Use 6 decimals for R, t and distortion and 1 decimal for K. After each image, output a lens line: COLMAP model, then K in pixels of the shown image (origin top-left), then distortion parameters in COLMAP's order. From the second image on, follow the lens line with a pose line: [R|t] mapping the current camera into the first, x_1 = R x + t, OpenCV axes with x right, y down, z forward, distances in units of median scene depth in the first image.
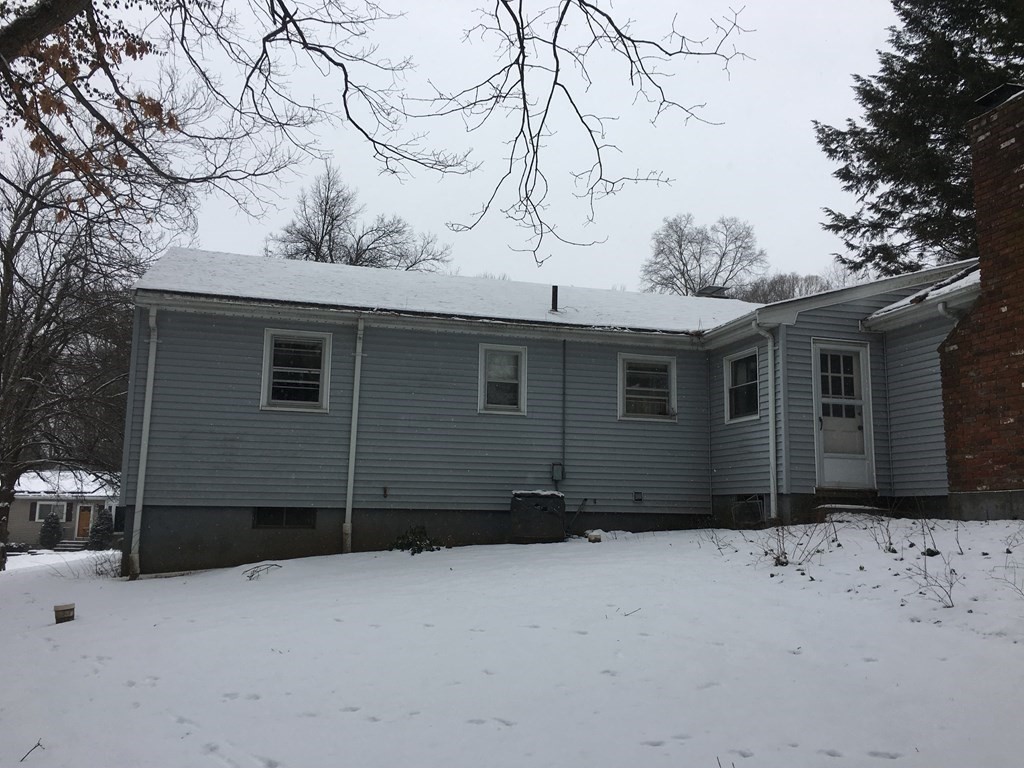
lens RADIAL K [[872.3, 0, 507.6], [0, 872.3, 378.5], [0, 0, 1]] dist [0.088743, -0.115723]
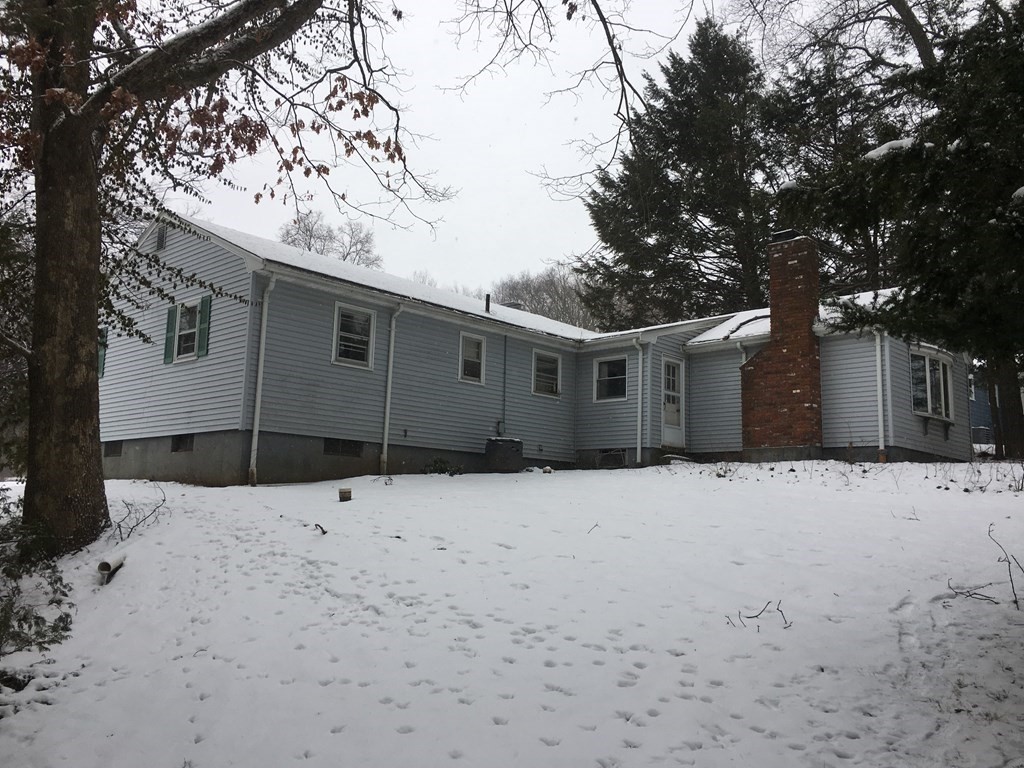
lens RADIAL K [[872.3, 0, 507.6], [0, 872.3, 378.5], [0, 0, 1]] dist [0.088743, -0.115723]
pose [[0.856813, 0.089647, 0.507774, -0.706467], [-0.095436, 0.995327, -0.014686, 0.050938], [-0.506718, -0.035877, 0.861365, -0.242389]]
